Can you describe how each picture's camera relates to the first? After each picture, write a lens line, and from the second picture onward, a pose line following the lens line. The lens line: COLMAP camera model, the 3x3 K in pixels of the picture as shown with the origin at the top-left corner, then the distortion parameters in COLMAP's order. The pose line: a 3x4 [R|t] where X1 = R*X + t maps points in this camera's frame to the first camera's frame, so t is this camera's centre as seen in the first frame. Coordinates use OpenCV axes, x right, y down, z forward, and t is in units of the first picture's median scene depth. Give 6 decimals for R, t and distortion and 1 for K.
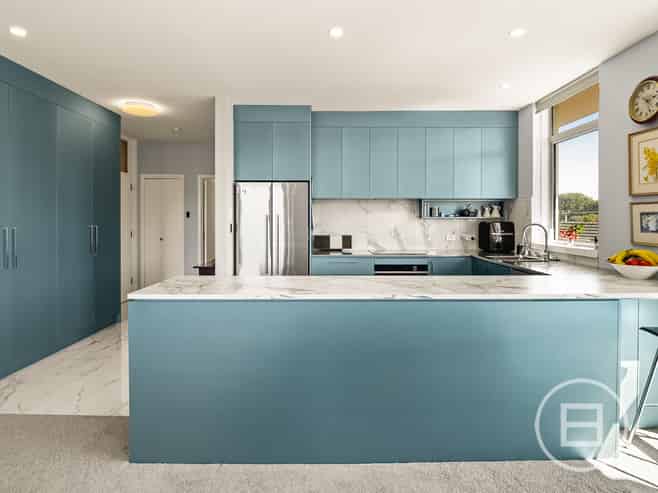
lens RADIAL K [[357.8, 0, 326.3], [0, 357.8, 223.2], [0, 0, 1]] dist [-0.003449, -0.001042]
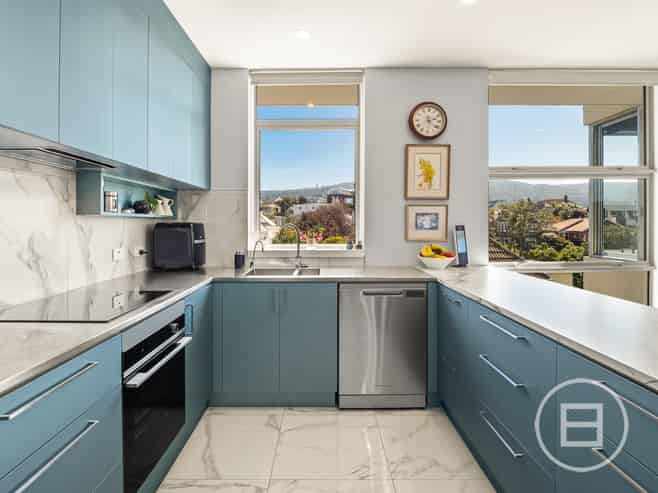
lens RADIAL K [[357.8, 0, 326.3], [0, 357.8, 223.2], [0, 0, 1]] dist [-0.003449, -0.001042]
pose [[0.003915, 0.000566, 0.999992, -0.292024], [0.011816, 0.999930, -0.000613, 0.000468], [-0.999923, 0.011819, 0.003908, 1.260446]]
